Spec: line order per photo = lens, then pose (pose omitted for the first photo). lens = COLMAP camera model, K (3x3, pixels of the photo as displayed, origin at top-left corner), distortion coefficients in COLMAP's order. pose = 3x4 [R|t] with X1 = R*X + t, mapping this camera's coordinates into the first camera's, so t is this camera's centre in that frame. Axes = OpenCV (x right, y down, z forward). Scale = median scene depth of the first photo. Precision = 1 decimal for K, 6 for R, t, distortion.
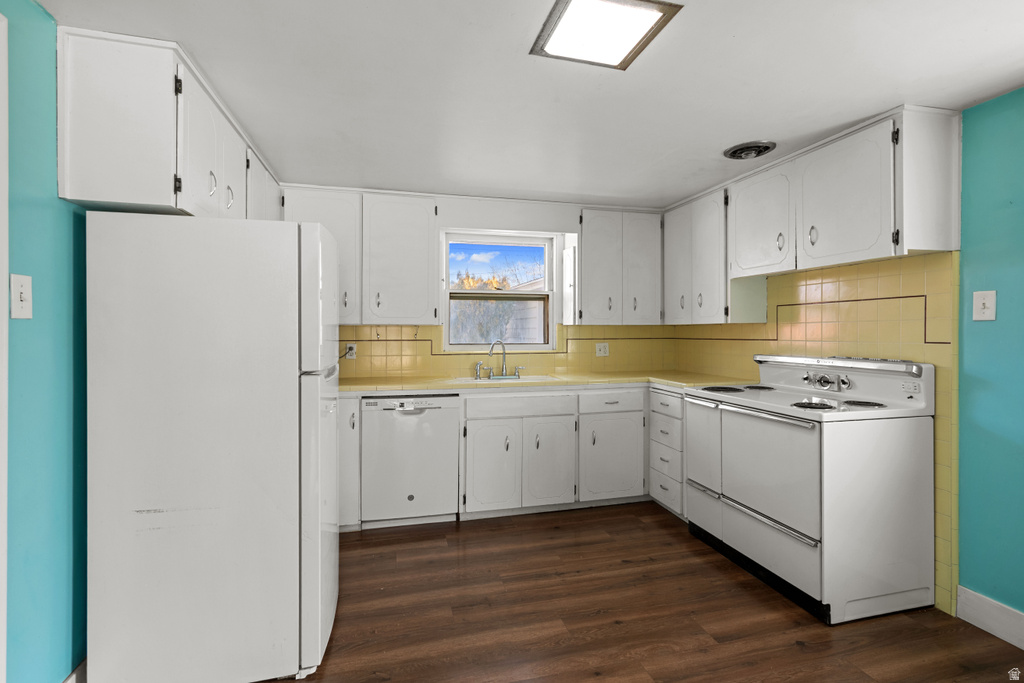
lens RADIAL K [[491.6, 0, 508.0], [0, 491.6, 330.8], [0, 0, 1]] dist [0.001939, 0.001921]
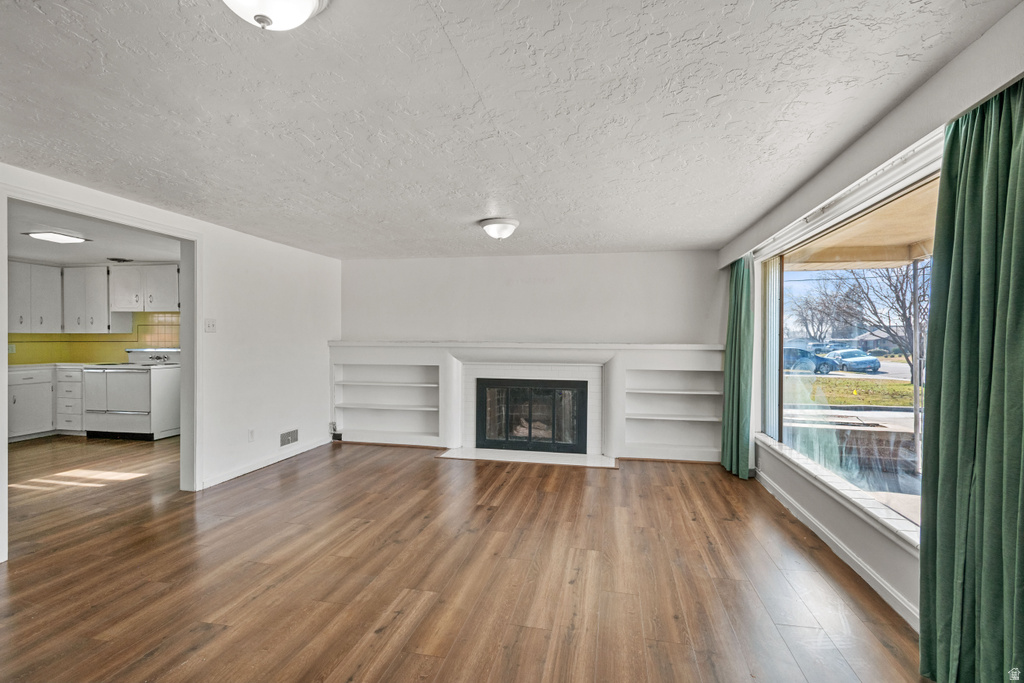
lens RADIAL K [[491.6, 0, 523.9], [0, 491.6, 343.3], [0, 0, 1]] dist [0.001939, 0.001921]
pose [[0.427644, -0.003021, 0.903942, -0.667415], [-0.000219, 0.999994, 0.003446, 0.019223], [-0.903947, -0.001672, 0.427640, -1.431922]]
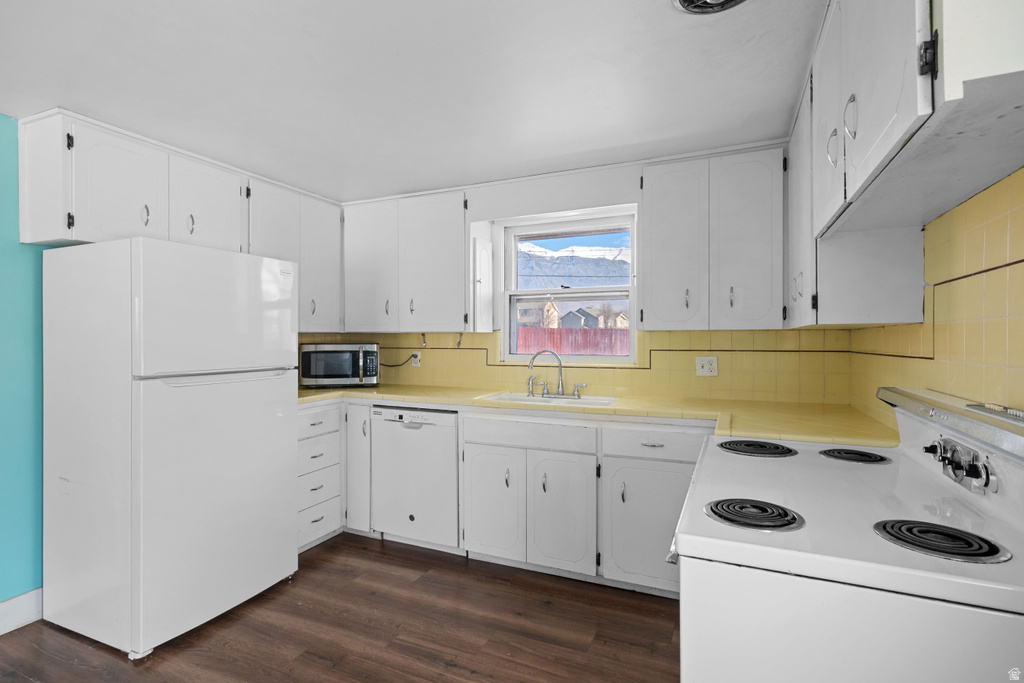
lens RADIAL K [[491.6, 0, 511.5], [0, 491.6, 337.5], [0, 0, 1]] dist [0.001939, 0.001921]
pose [[0.783250, -0.000340, -0.621706, 0.528256], [-0.000519, 0.999999, -0.001201, -0.000747], [0.621706, 0.001263, 0.783250, 0.388220]]
